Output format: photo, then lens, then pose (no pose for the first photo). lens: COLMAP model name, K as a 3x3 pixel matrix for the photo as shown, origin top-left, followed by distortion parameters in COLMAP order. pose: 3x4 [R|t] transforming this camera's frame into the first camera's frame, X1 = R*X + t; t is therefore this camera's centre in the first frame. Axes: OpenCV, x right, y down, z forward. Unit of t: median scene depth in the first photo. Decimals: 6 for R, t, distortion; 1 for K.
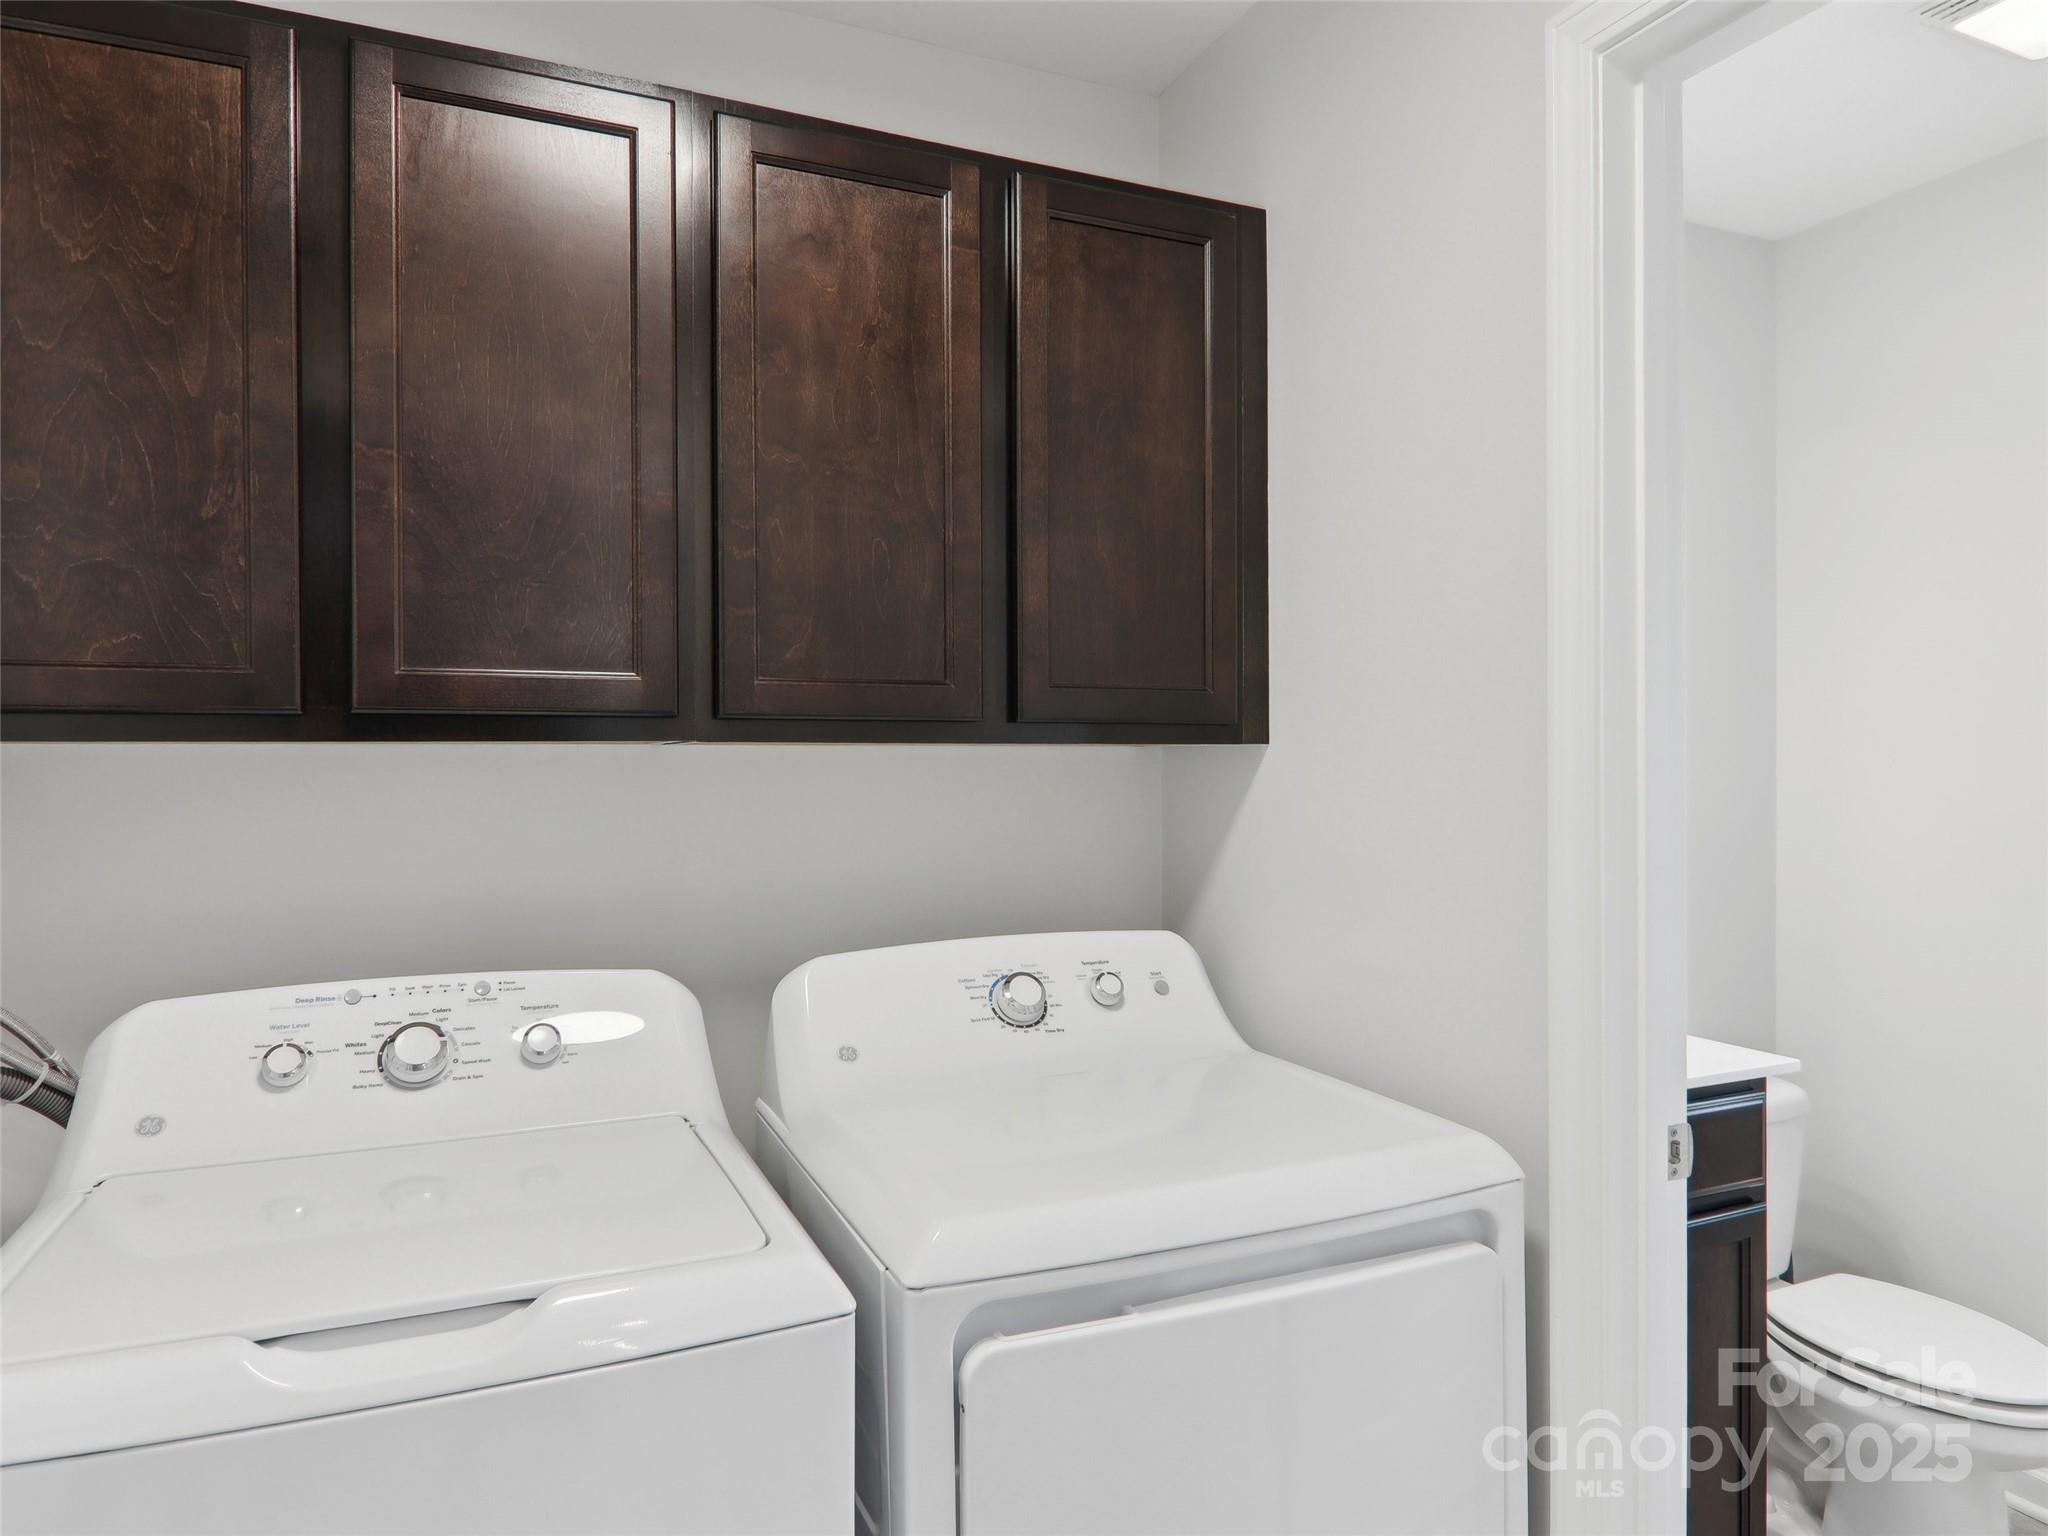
lens RADIAL K [[1287.8, 0, 1024.0], [0, 1287.8, 768.0], [0, 0, 1]] dist [0.004945, -0.001434]
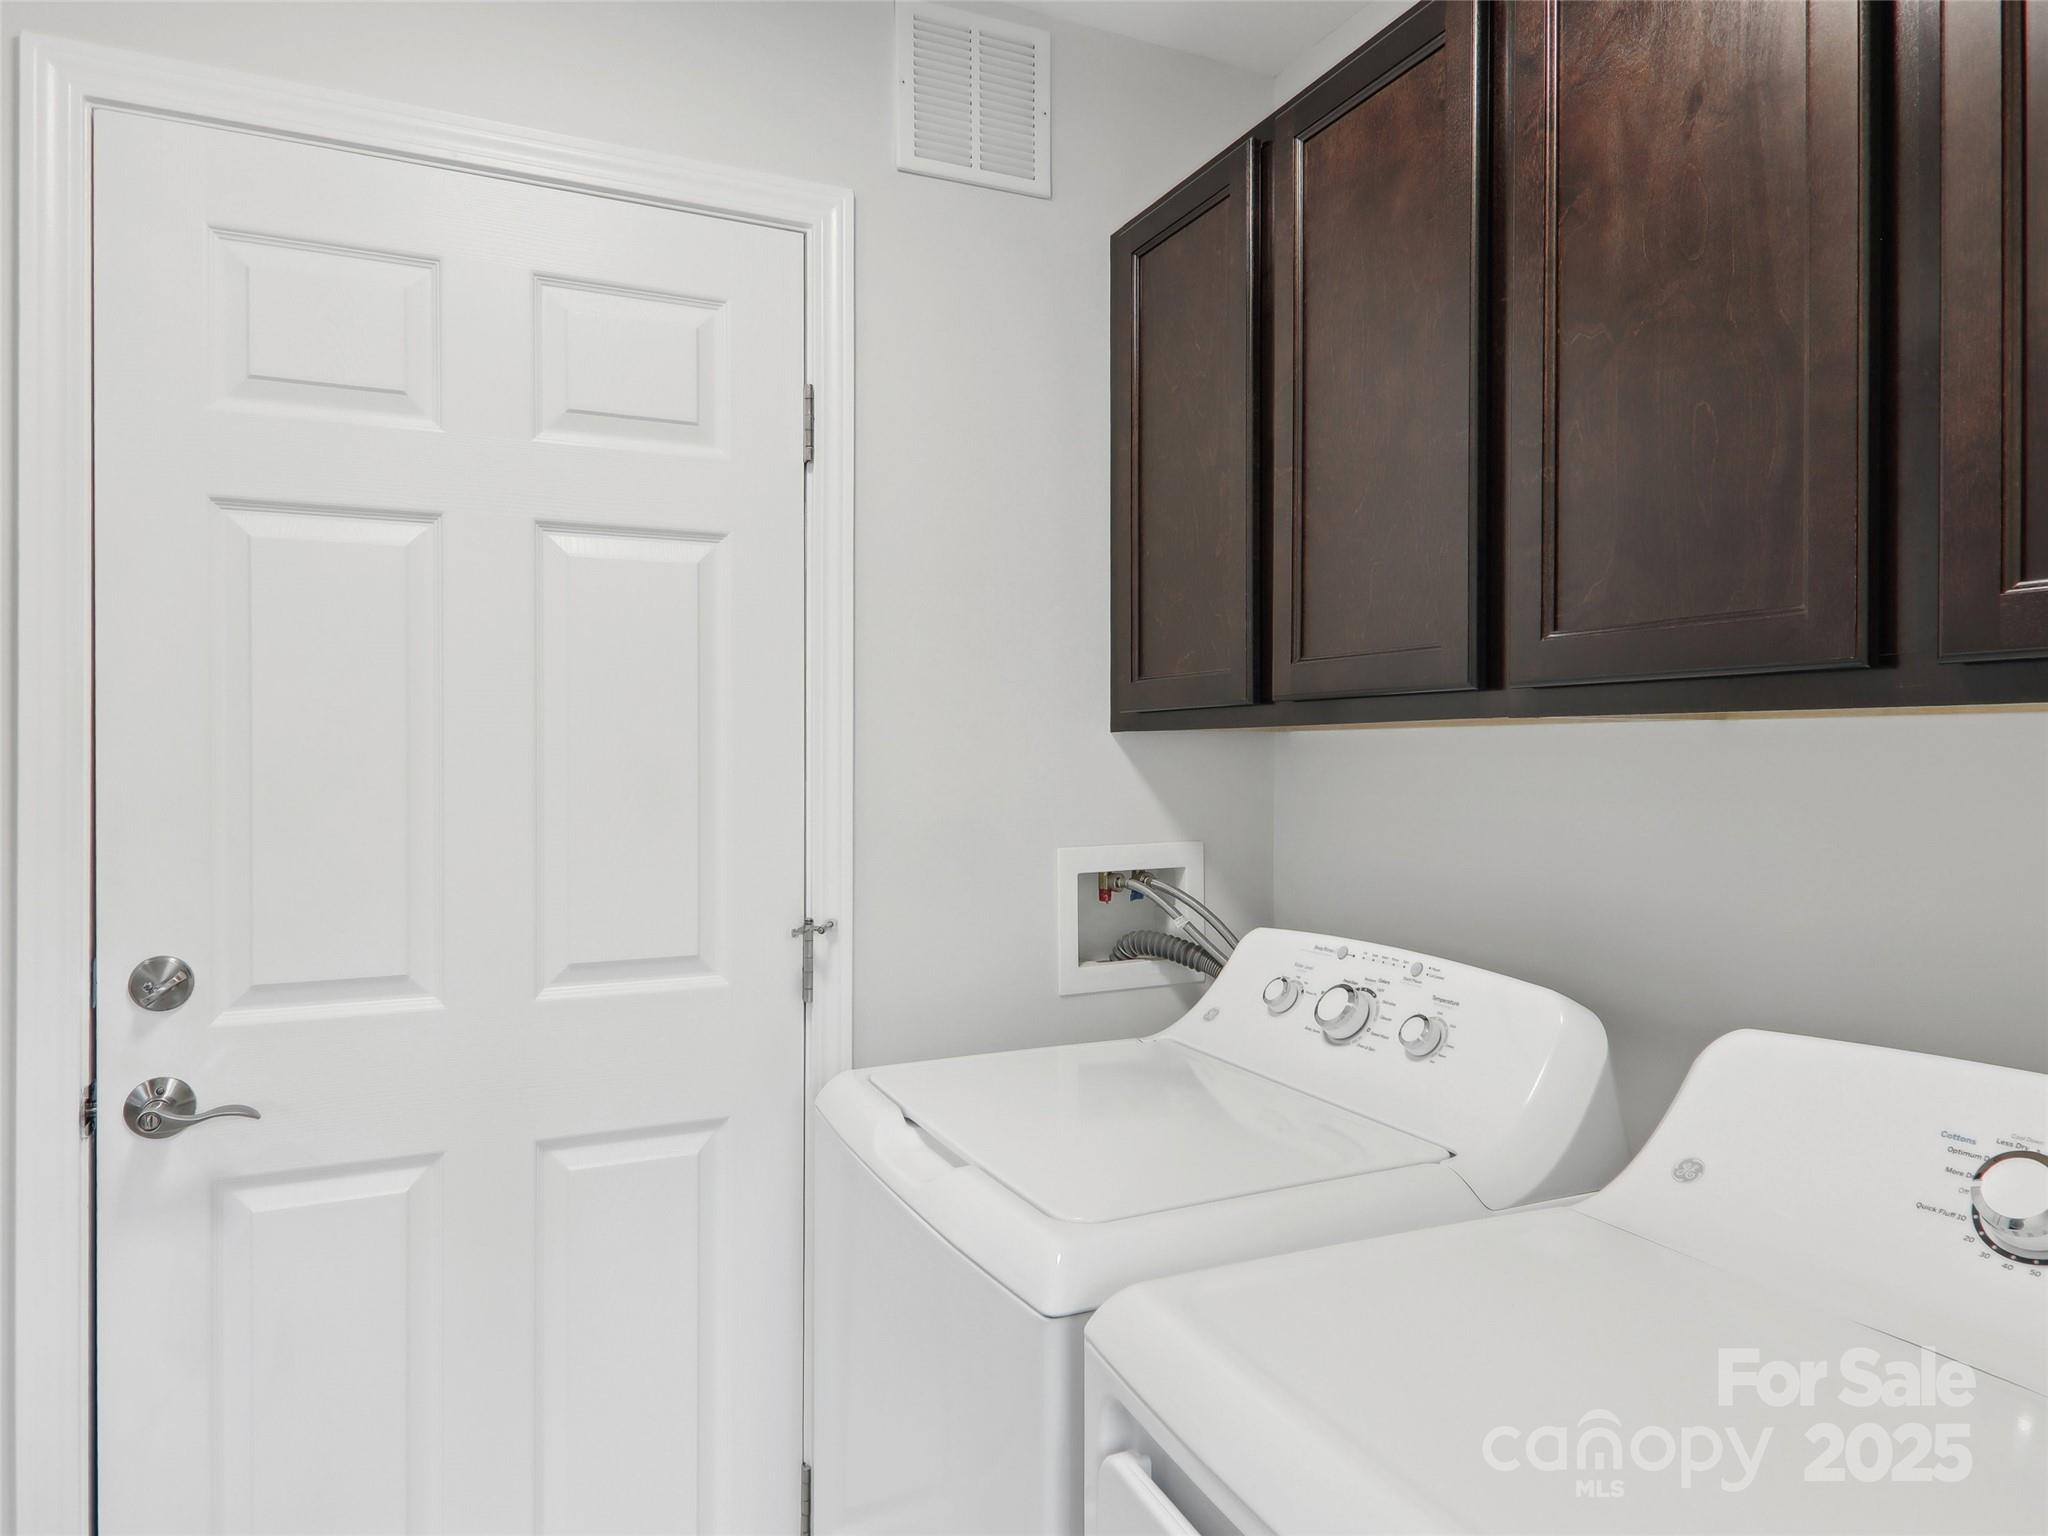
lens RADIAL K [[1287.8, 0, 1024.0], [0, 1287.8, 768.0], [0, 0, 1]] dist [0.004945, -0.001434]
pose [[0.013353, 0.017741, -0.999753, 0.555825], [-0.000288, 0.999843, 0.017739, -0.003386], [0.999911, 0.000051, 0.013356, 0.657875]]
